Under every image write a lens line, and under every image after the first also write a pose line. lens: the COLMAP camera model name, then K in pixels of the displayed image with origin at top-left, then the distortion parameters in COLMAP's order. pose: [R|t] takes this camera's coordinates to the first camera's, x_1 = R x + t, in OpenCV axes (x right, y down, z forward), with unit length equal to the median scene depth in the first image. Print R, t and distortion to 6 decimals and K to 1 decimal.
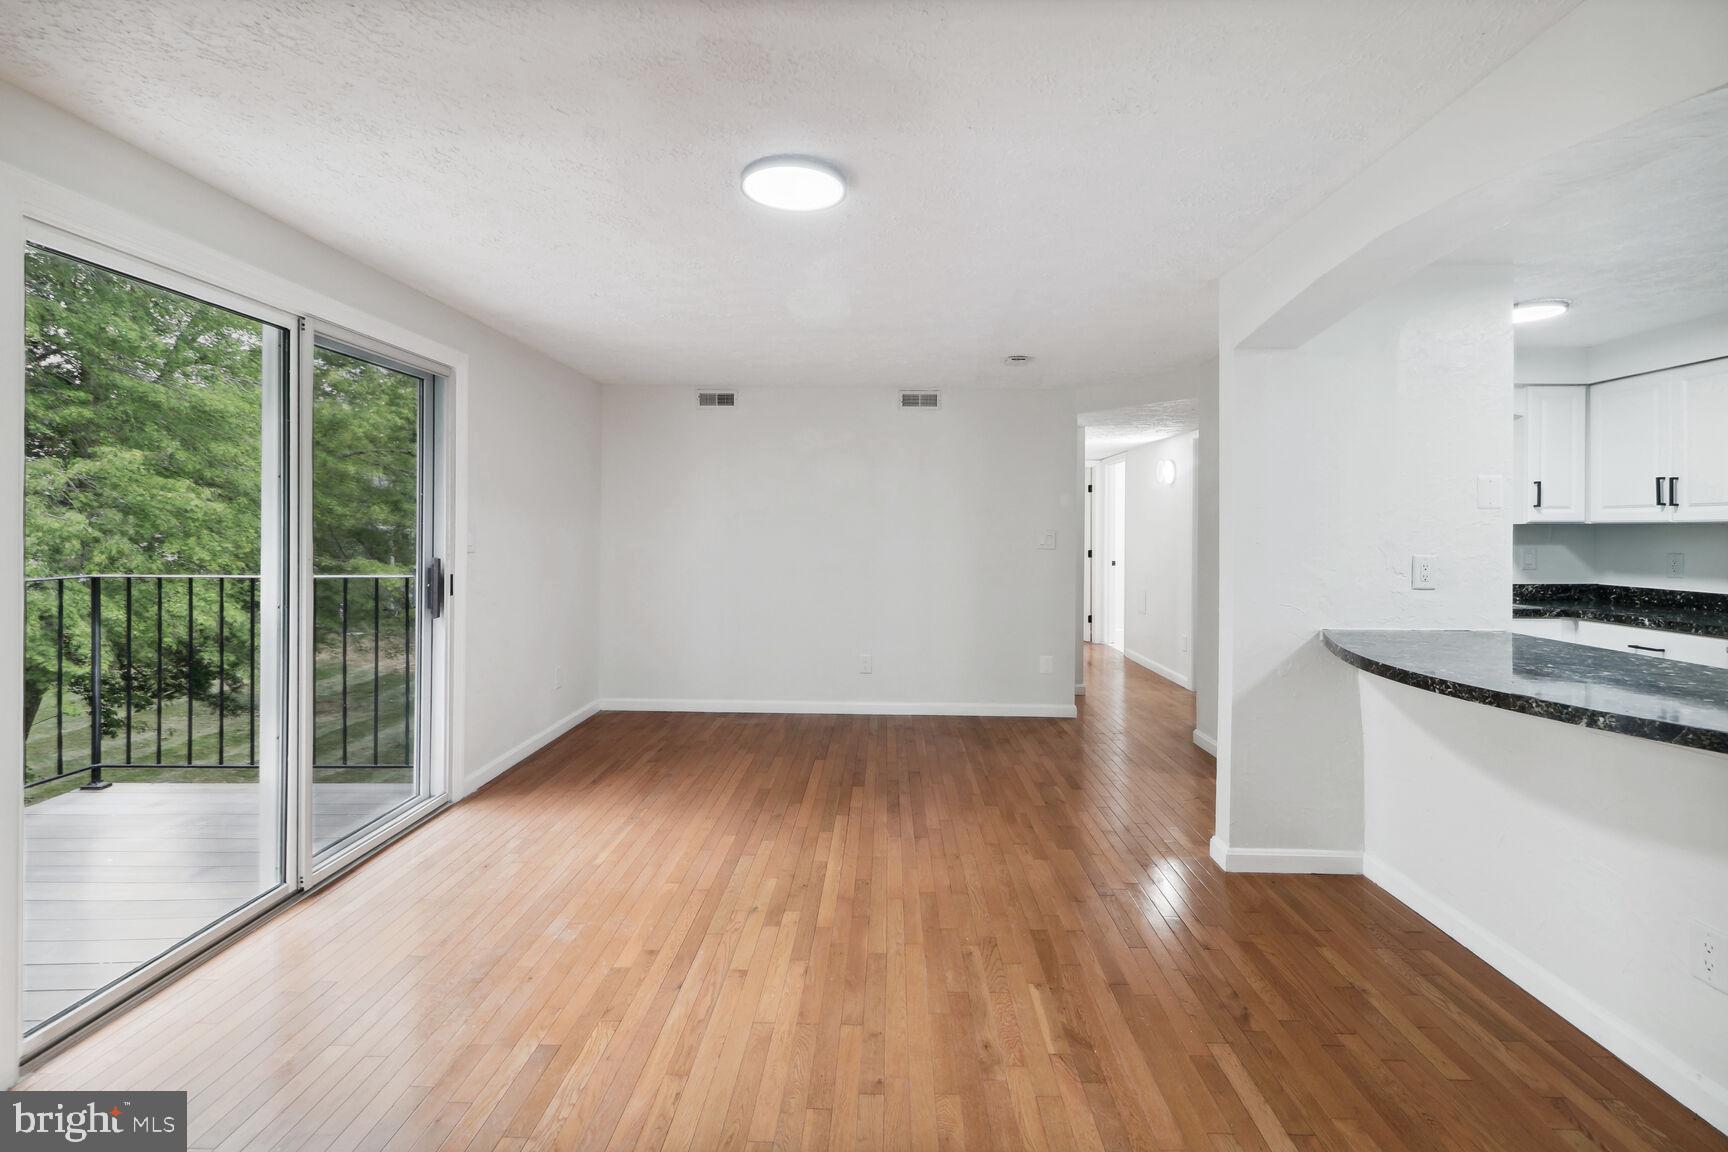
lens RADIAL K [[771.7, 0, 866.4], [0, 771.7, 522.0], [0, 0, 1]] dist [0.001973, 0.000427]
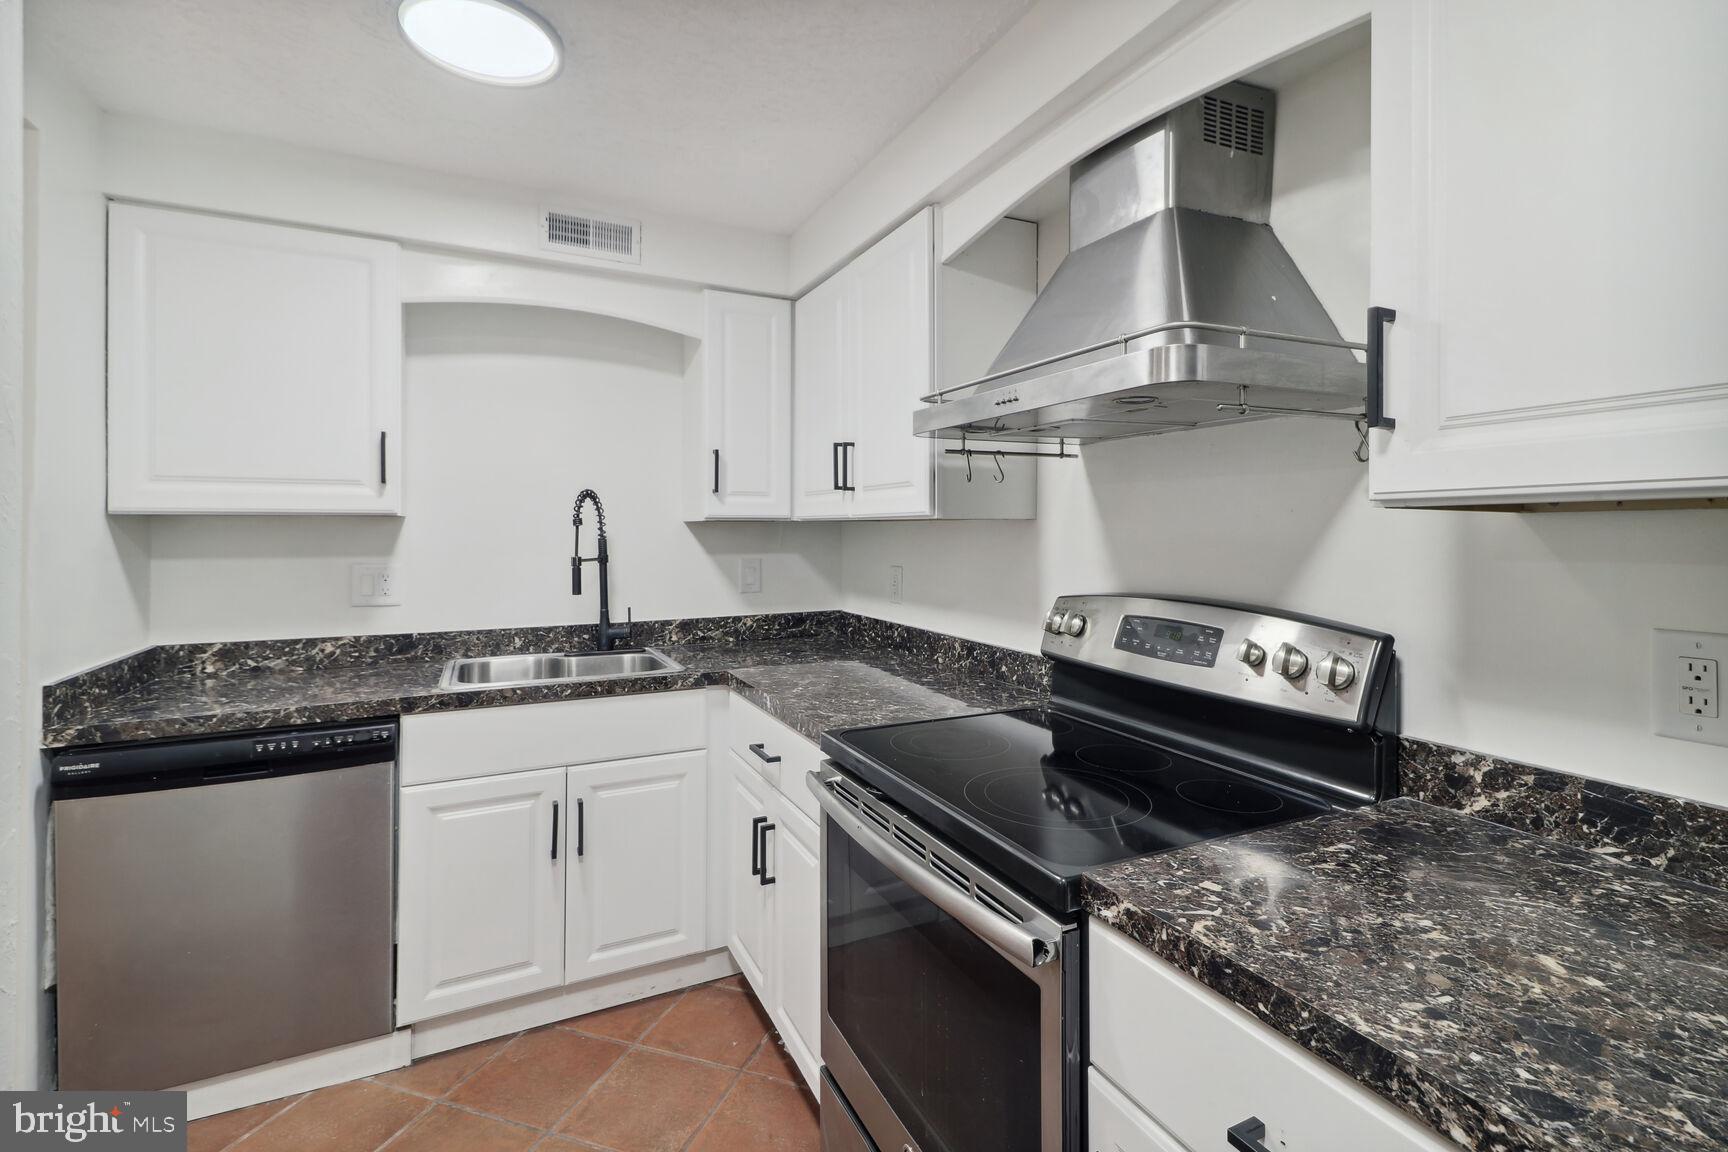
lens RADIAL K [[771.7, 0, 866.4], [0, 771.7, 522.0], [0, 0, 1]] dist [0.001973, 0.000427]
pose [[0.885376, -0.002621, 0.464868, 0.696835], [0.001122, 0.999993, 0.003500, 0.001322], [-0.464874, -0.002578, 0.885373, 0.420647]]
